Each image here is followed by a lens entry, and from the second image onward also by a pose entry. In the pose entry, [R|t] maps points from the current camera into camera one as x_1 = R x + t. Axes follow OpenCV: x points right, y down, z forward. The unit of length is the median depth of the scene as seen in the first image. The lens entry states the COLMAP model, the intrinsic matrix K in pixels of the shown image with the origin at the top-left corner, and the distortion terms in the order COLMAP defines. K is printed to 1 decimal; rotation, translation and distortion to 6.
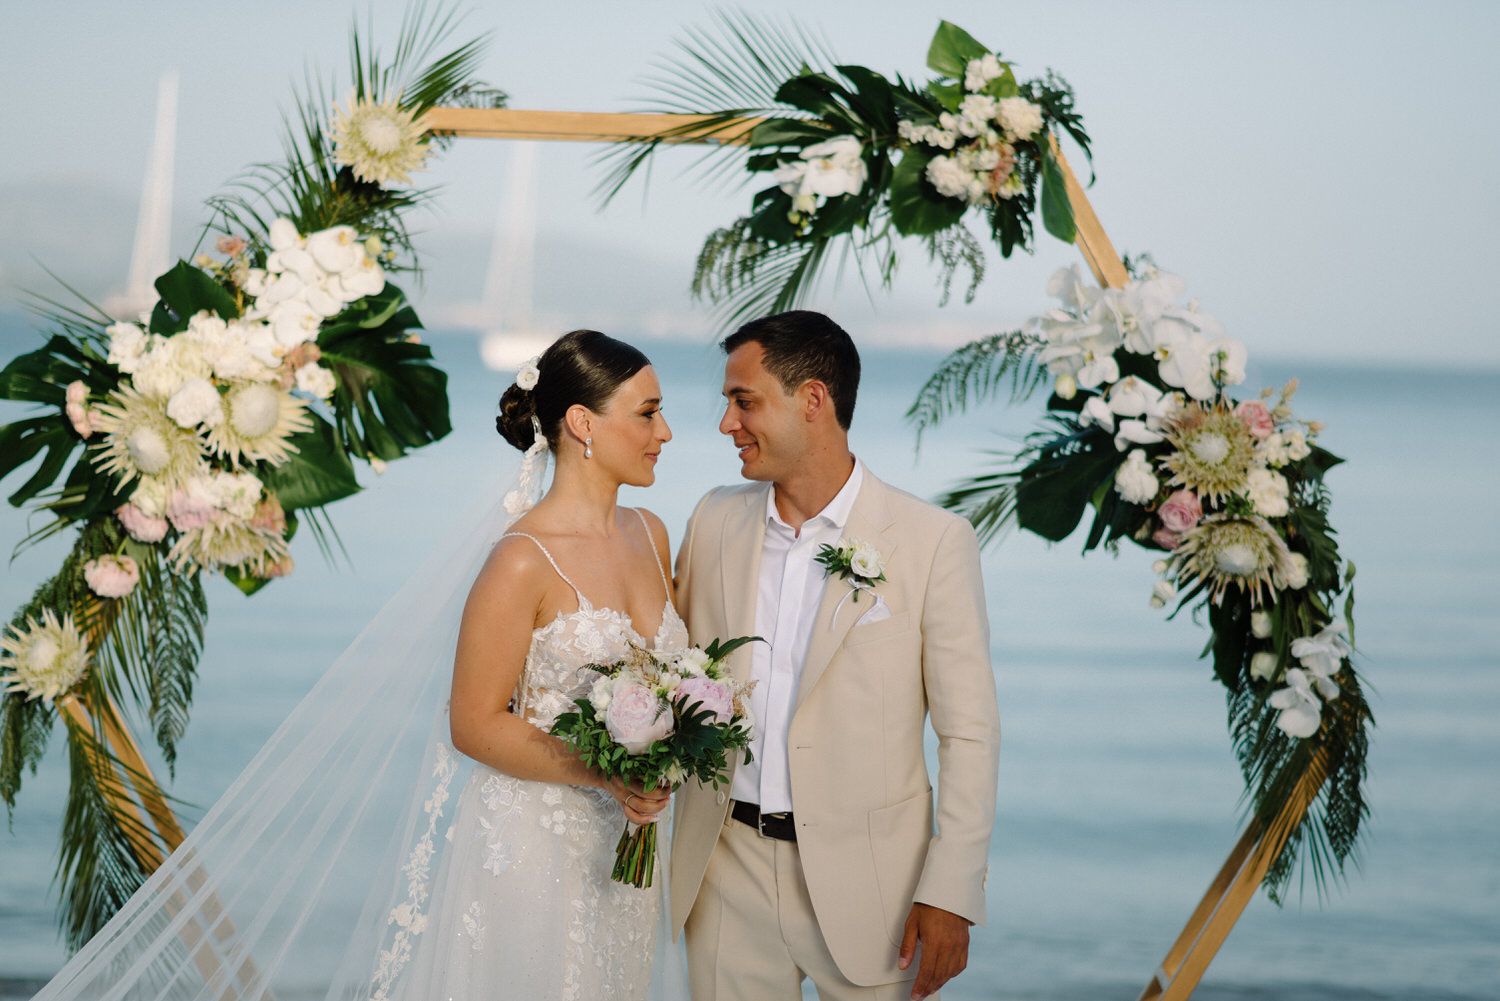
lens RADIAL K [[3586.2, 0, 750.0], [0, 3586.2, 500.5], [0, 0, 1]] dist [0.293434, -0.686624]
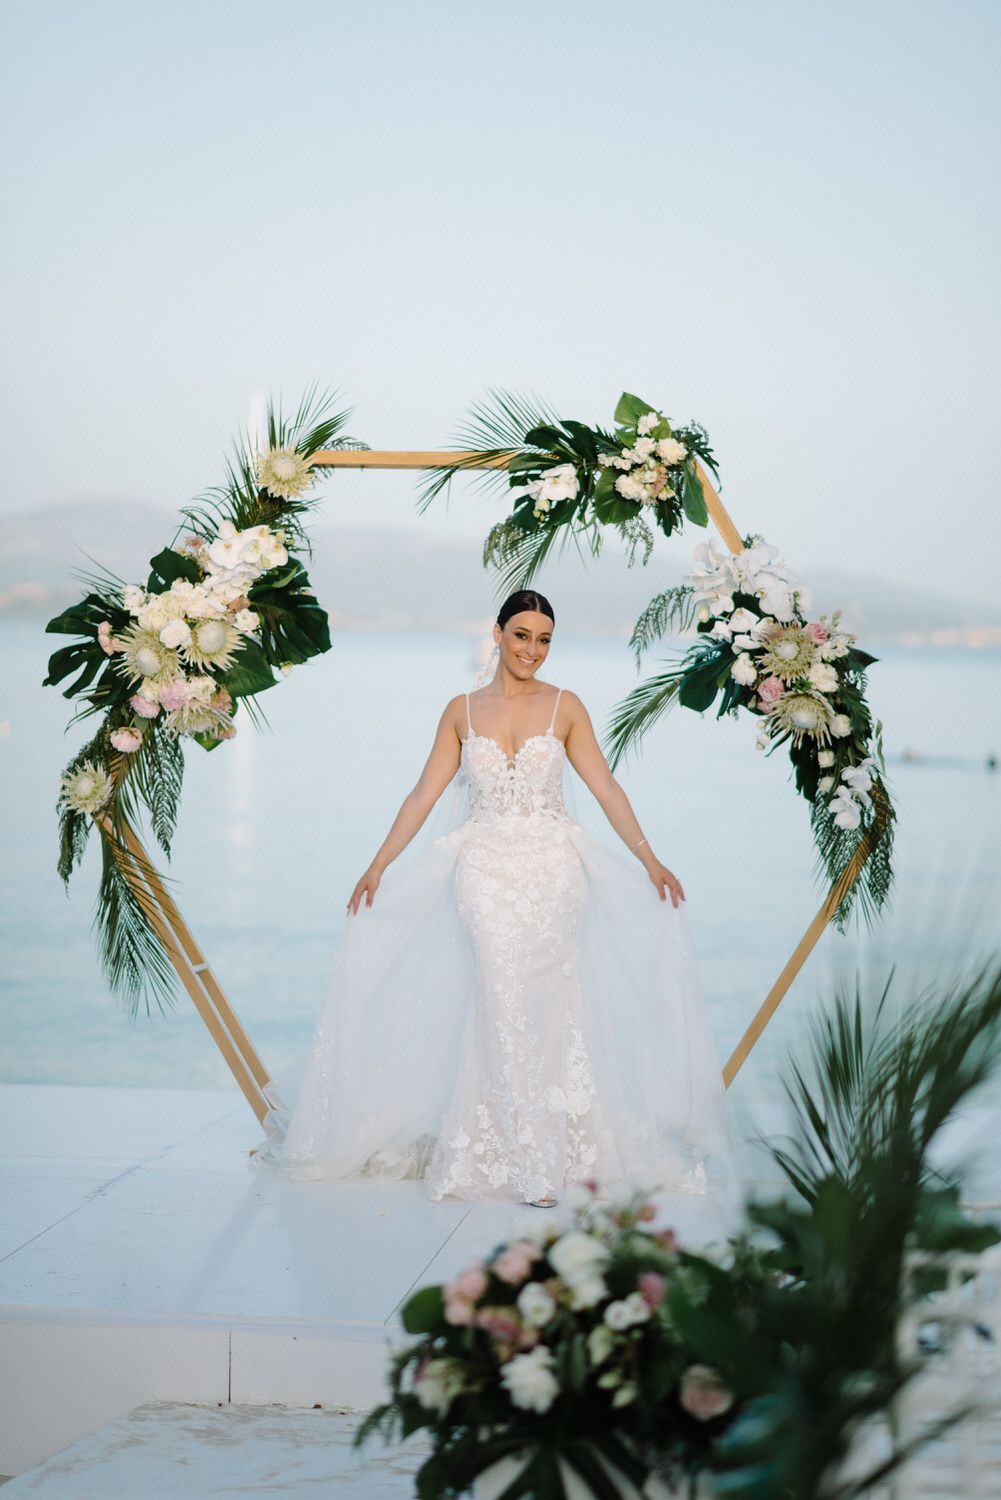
lens RADIAL K [[3586.2, 0, 500.5], [0, 3586.2, 750.0], [0, 0, 1]] dist [0.293434, -0.686624]
pose [[0.996739, -0.011265, -0.079902, 0.125102], [0.009842, 0.999786, -0.018182, 0.057720], [0.080090, 0.017337, 0.996637, -0.622916]]
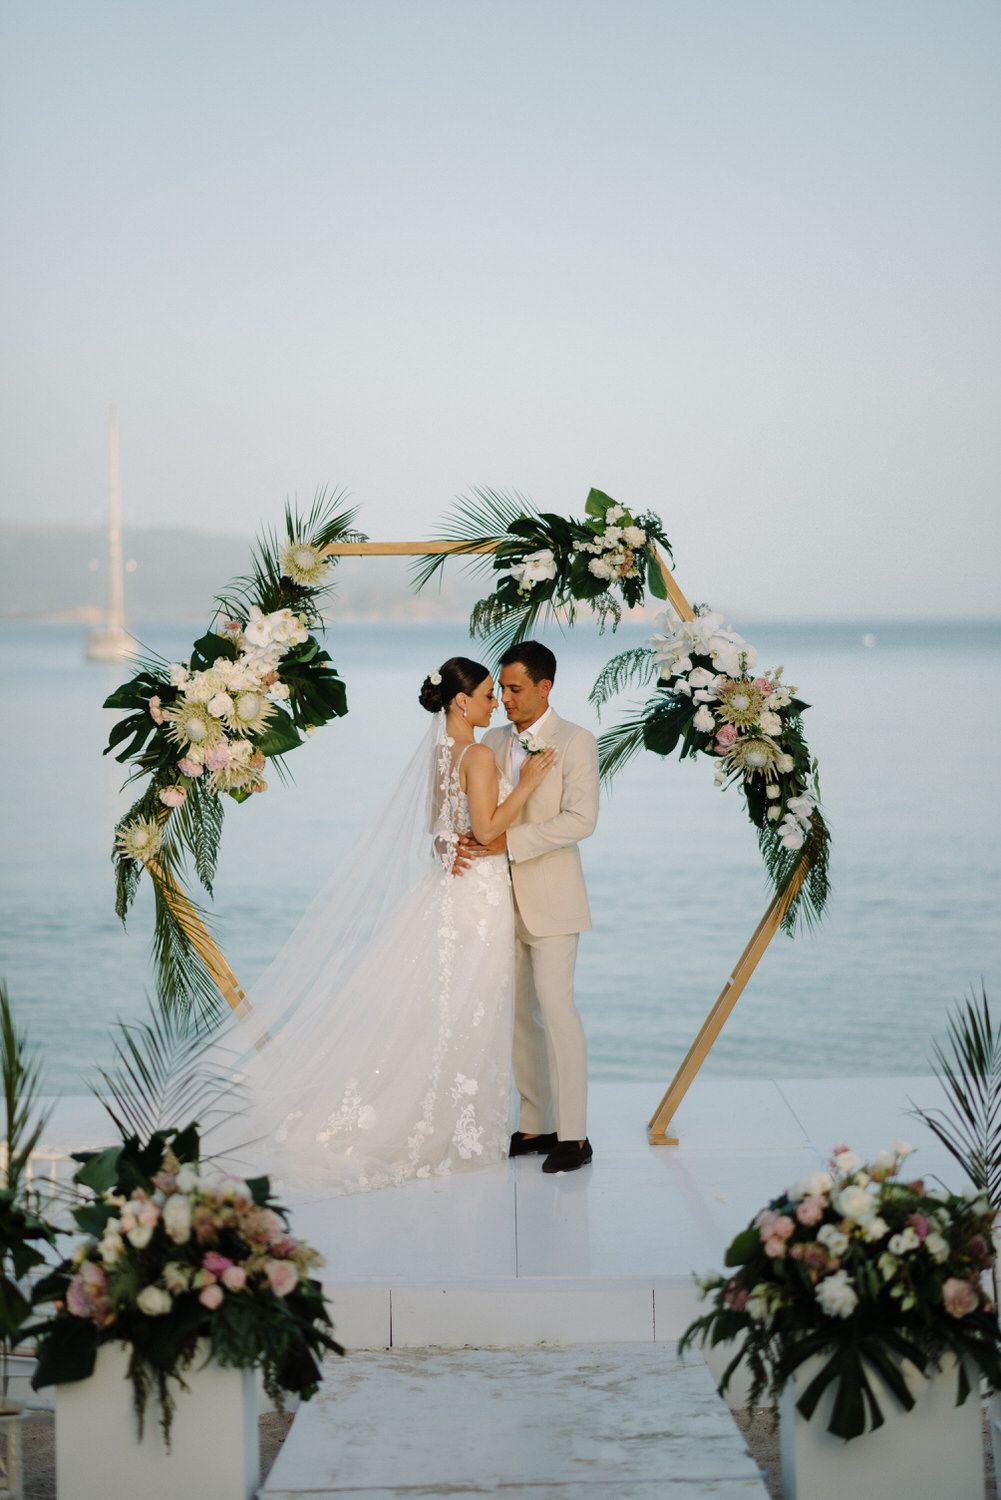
lens RADIAL K [[3586.2, 0, 500.5], [0, 3586.2, 750.0], [0, 0, 1]] dist [0.293434, -0.686624]
pose [[0.998318, -0.047206, 0.033642, -0.066975], [0.047556, 0.998822, -0.009678, 0.023406], [-0.033146, 0.011262, 0.999387, -0.918029]]
